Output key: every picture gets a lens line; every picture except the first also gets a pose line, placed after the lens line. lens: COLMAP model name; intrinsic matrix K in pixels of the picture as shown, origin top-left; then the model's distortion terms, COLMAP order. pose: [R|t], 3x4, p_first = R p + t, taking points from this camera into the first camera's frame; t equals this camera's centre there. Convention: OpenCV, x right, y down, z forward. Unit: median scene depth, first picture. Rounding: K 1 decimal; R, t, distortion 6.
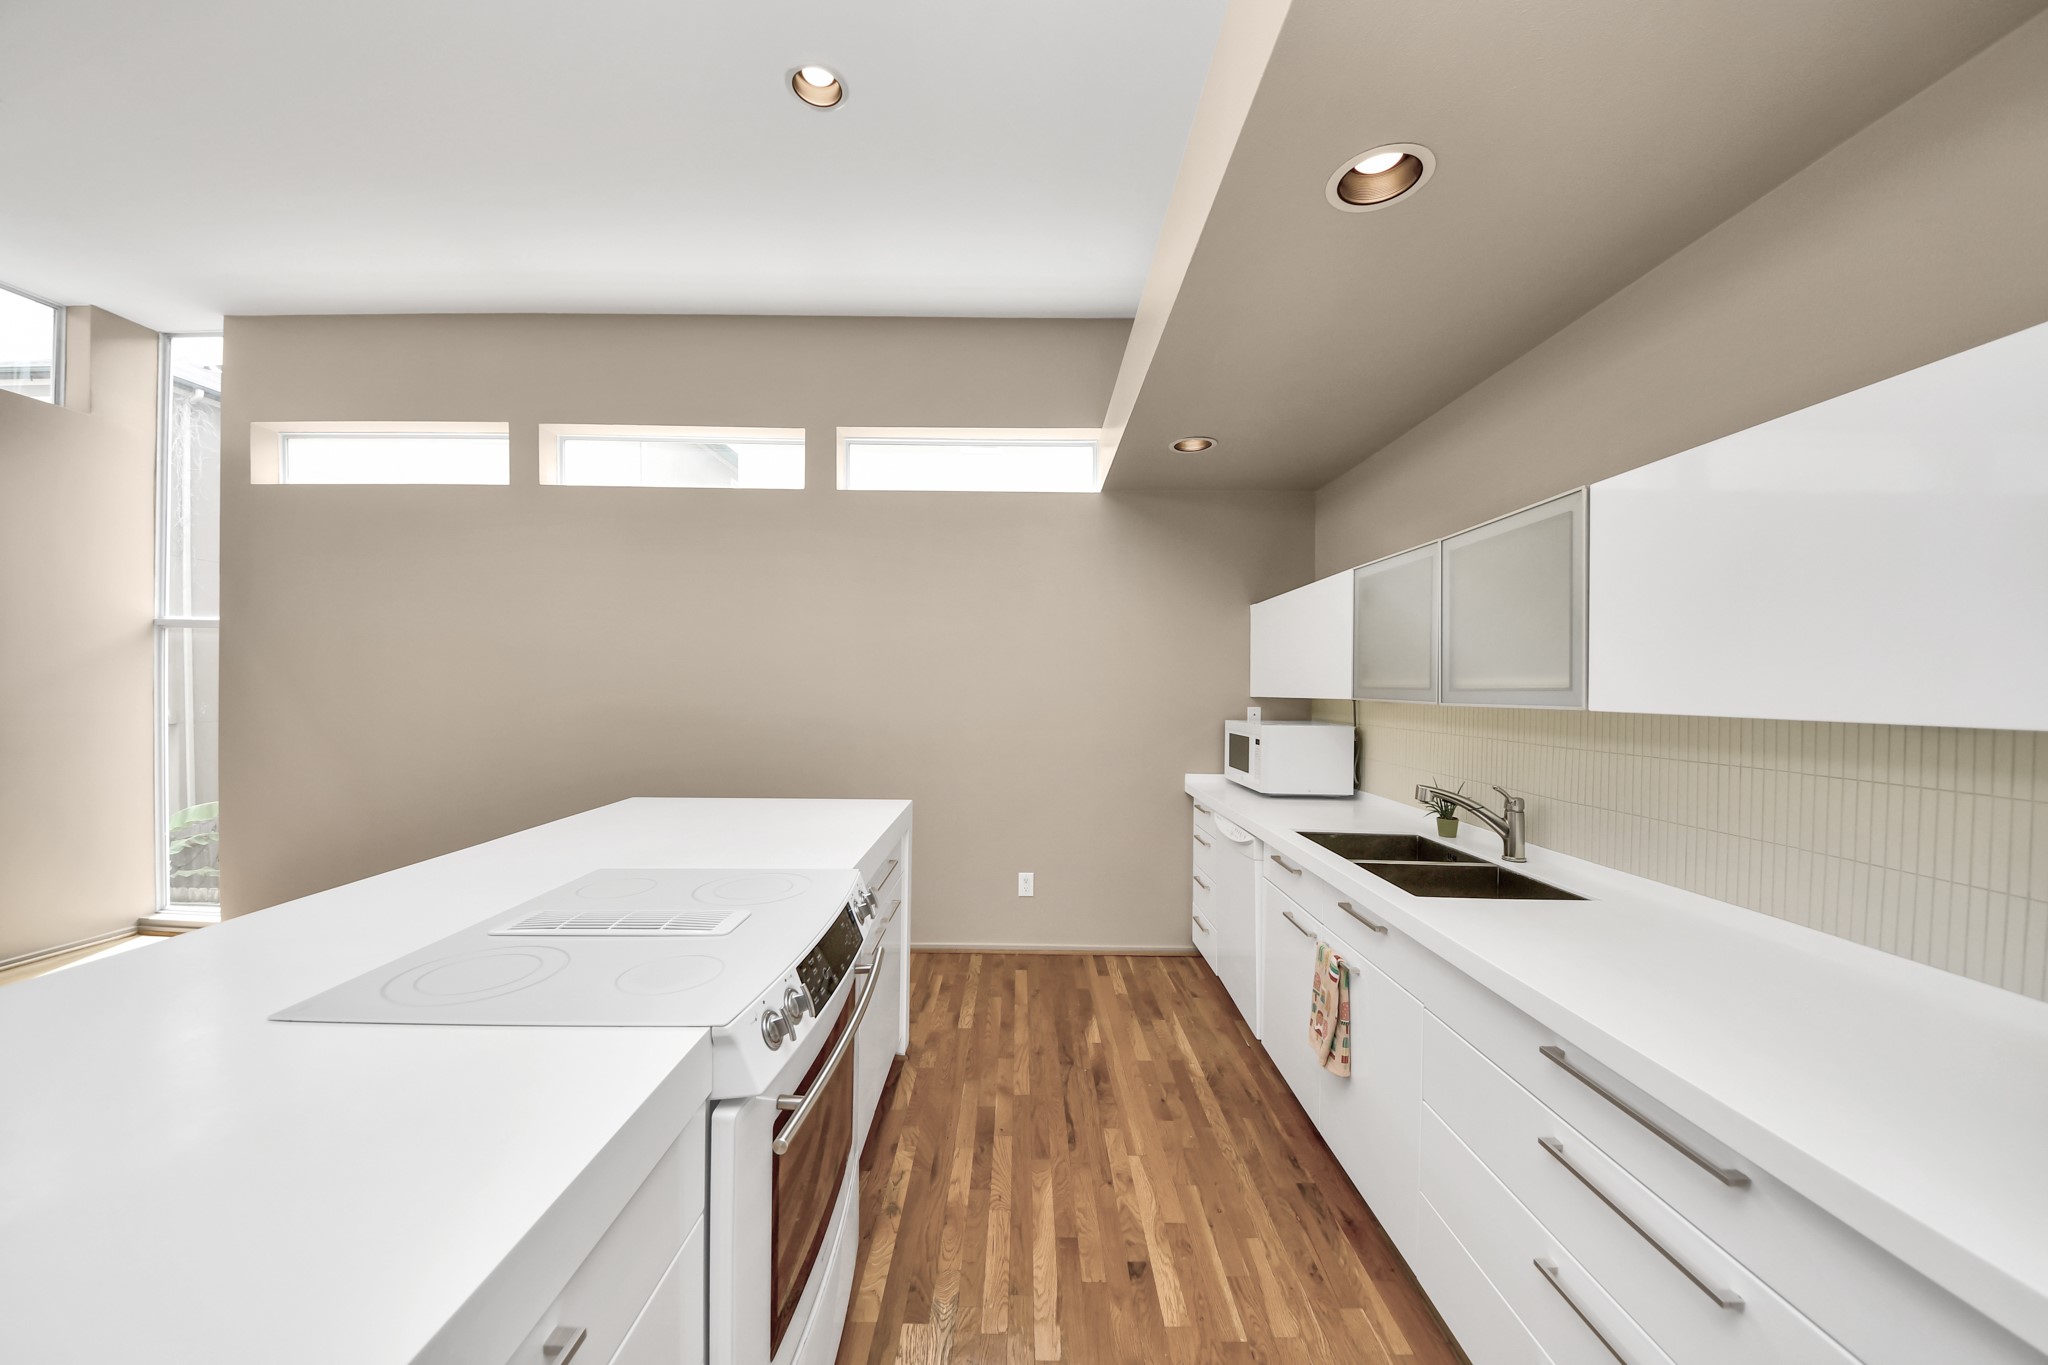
lens RADIAL K [[721.1, 0, 1013.8], [0, 721.1, 683.9], [0, 0, 1]] dist [0.036045, -0.023416]
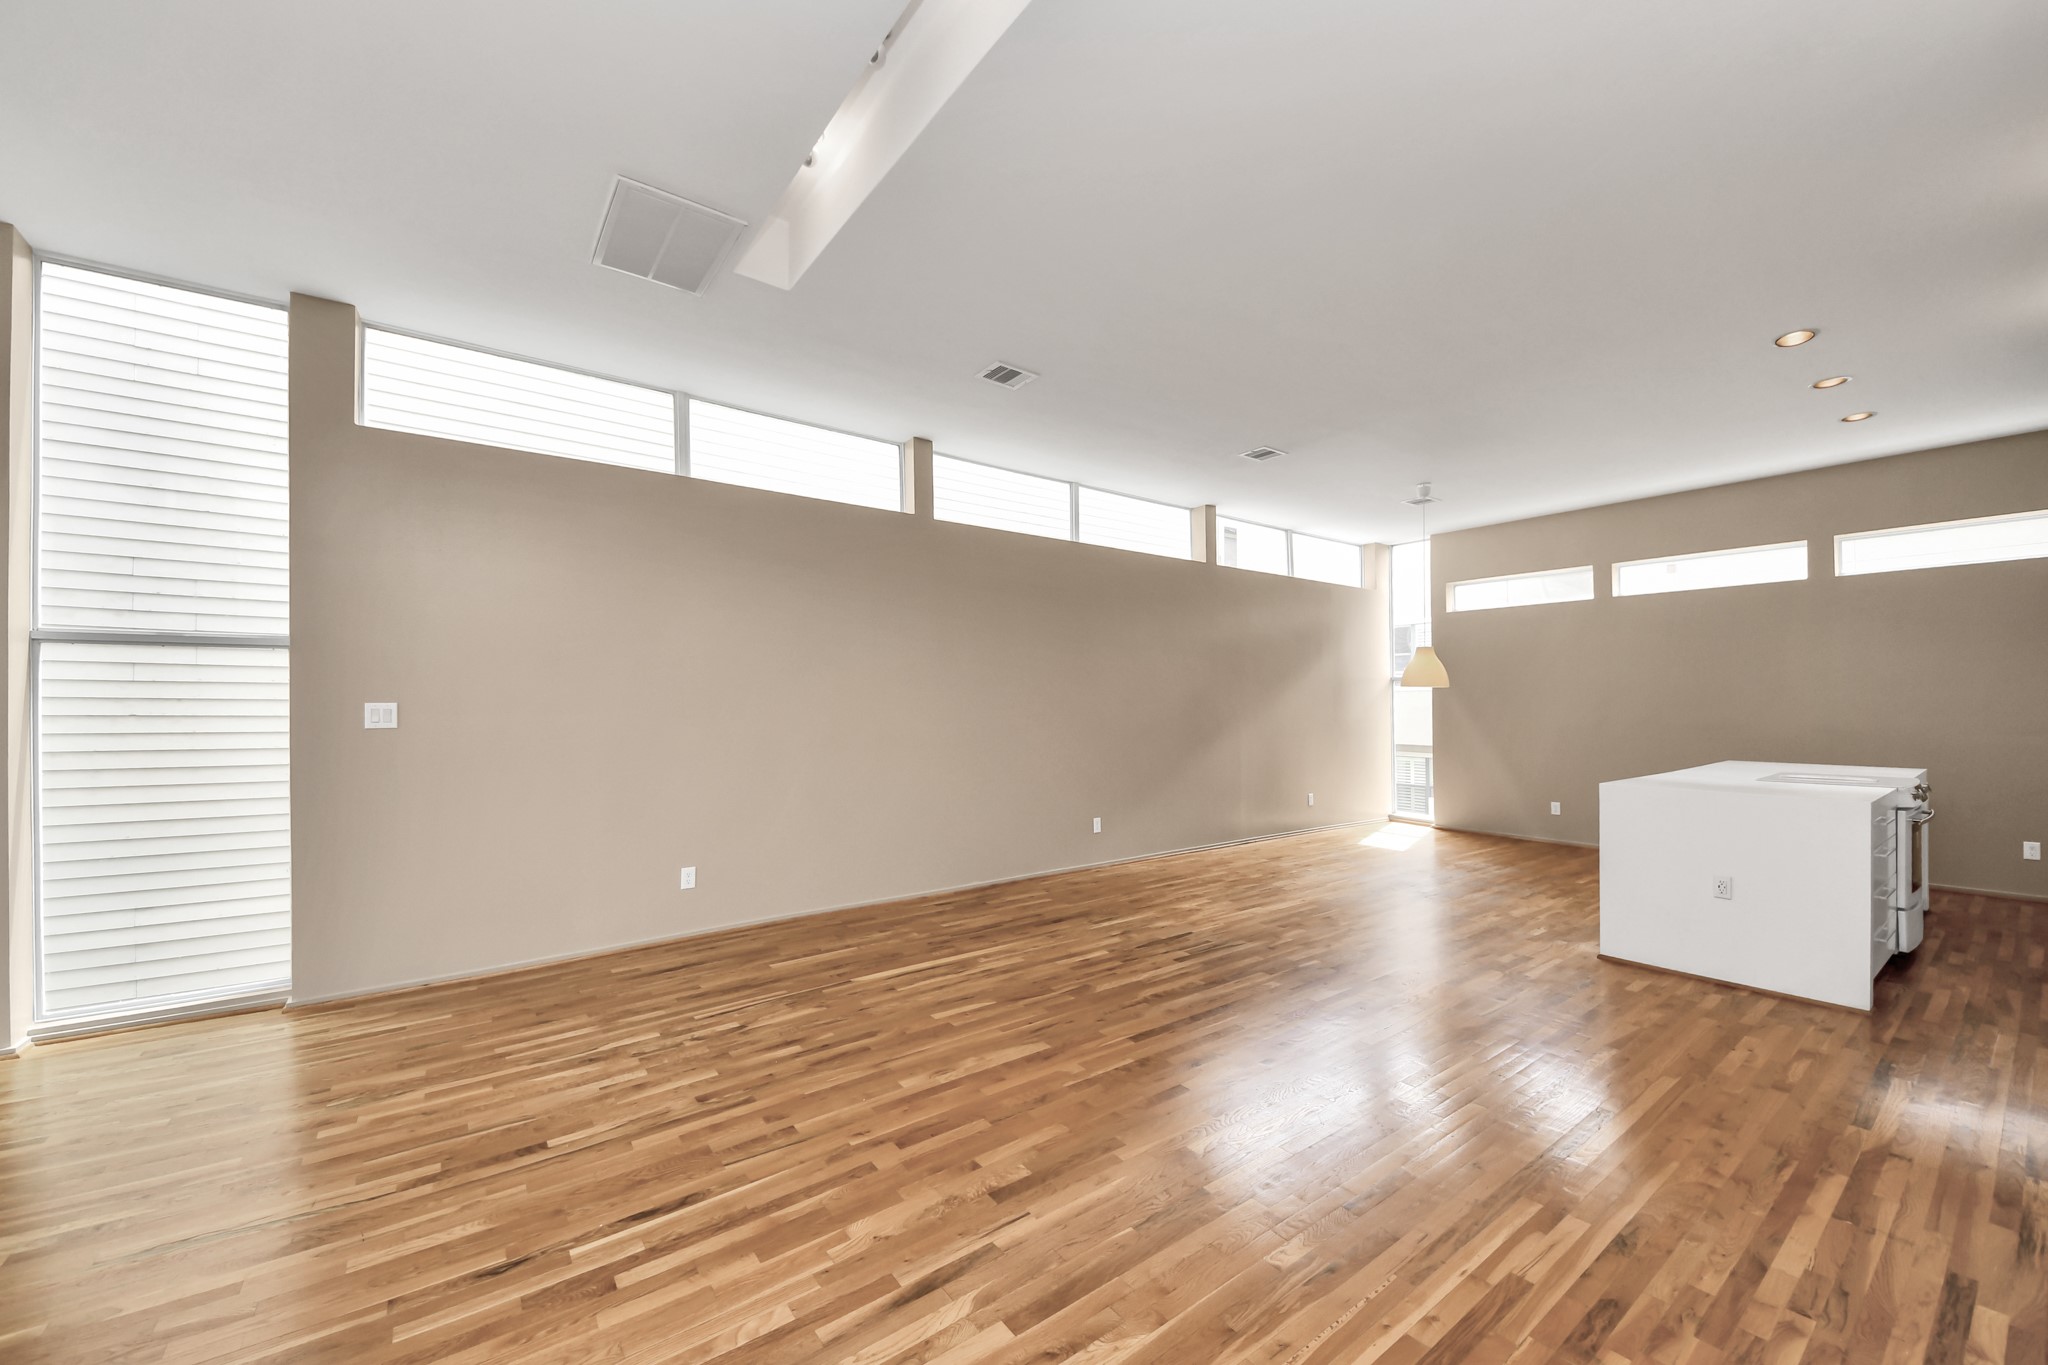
lens RADIAL K [[788.2, 0, 1024.0], [0, 788.2, 682.5], [0, 0, 1]] dist [0.030649, -0.019648]
pose [[0.607314, -0.033628, -0.793750, 0.035936], [0.008083, 0.999314, -0.036153, 0.002658], [0.794421, 0.015540, 0.607169, -1.744221]]
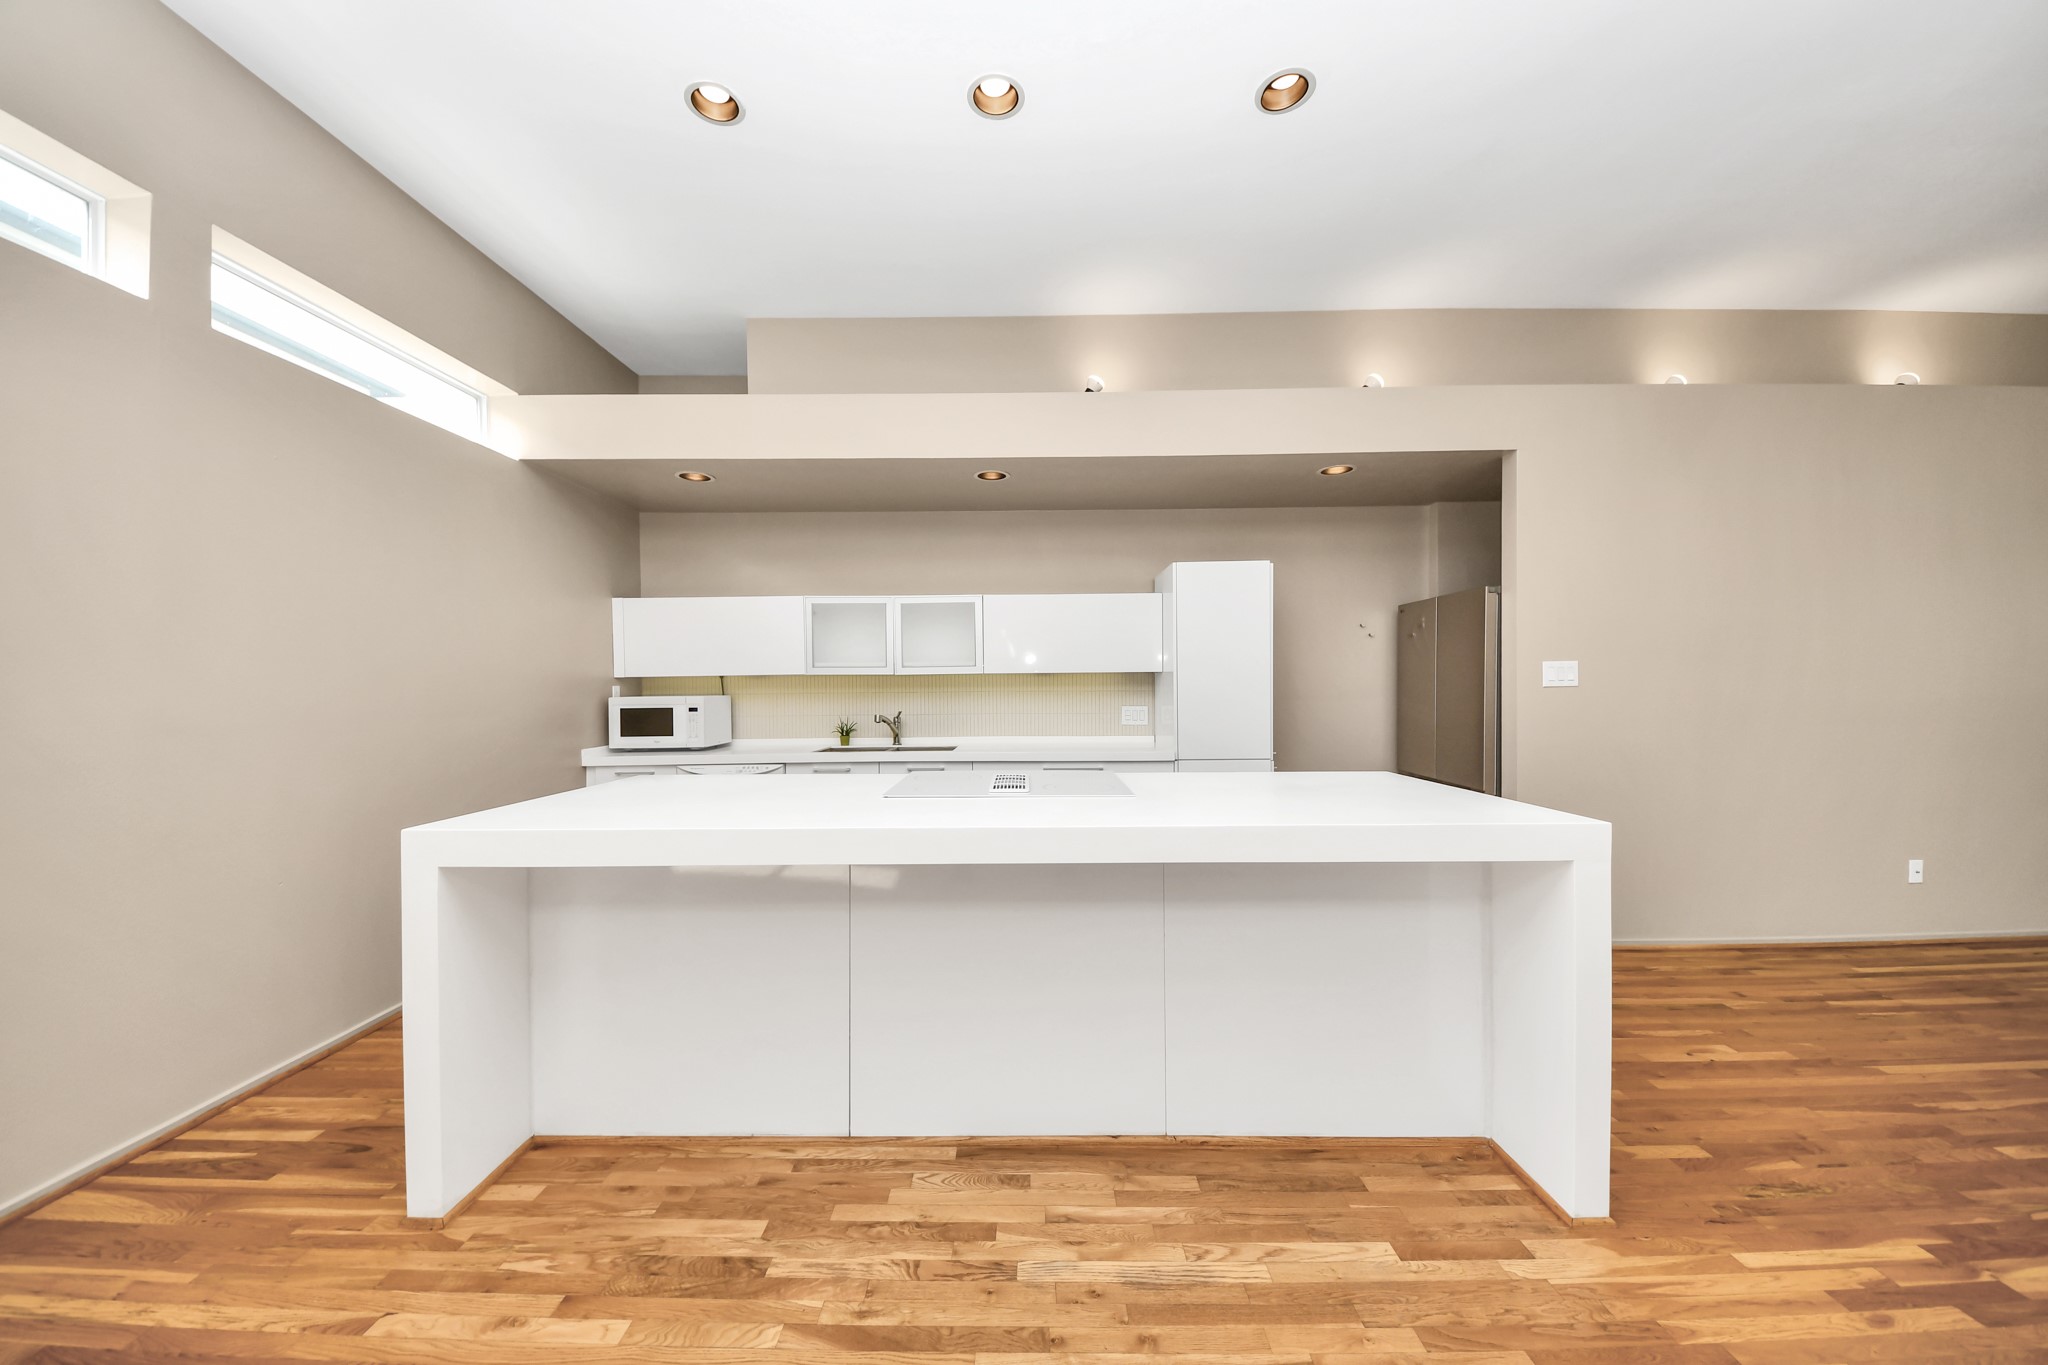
lens RADIAL K [[721.1, 0, 1013.8], [0, 721.1, 683.9], [0, 0, 1]] dist [0.036045, -0.023416]
pose [[0.005521, -0.012733, 0.999904, -1.056262], [0.009641, 0.999873, 0.012679, 0.024271], [-0.999938, 0.009570, 0.005643, 0.429338]]
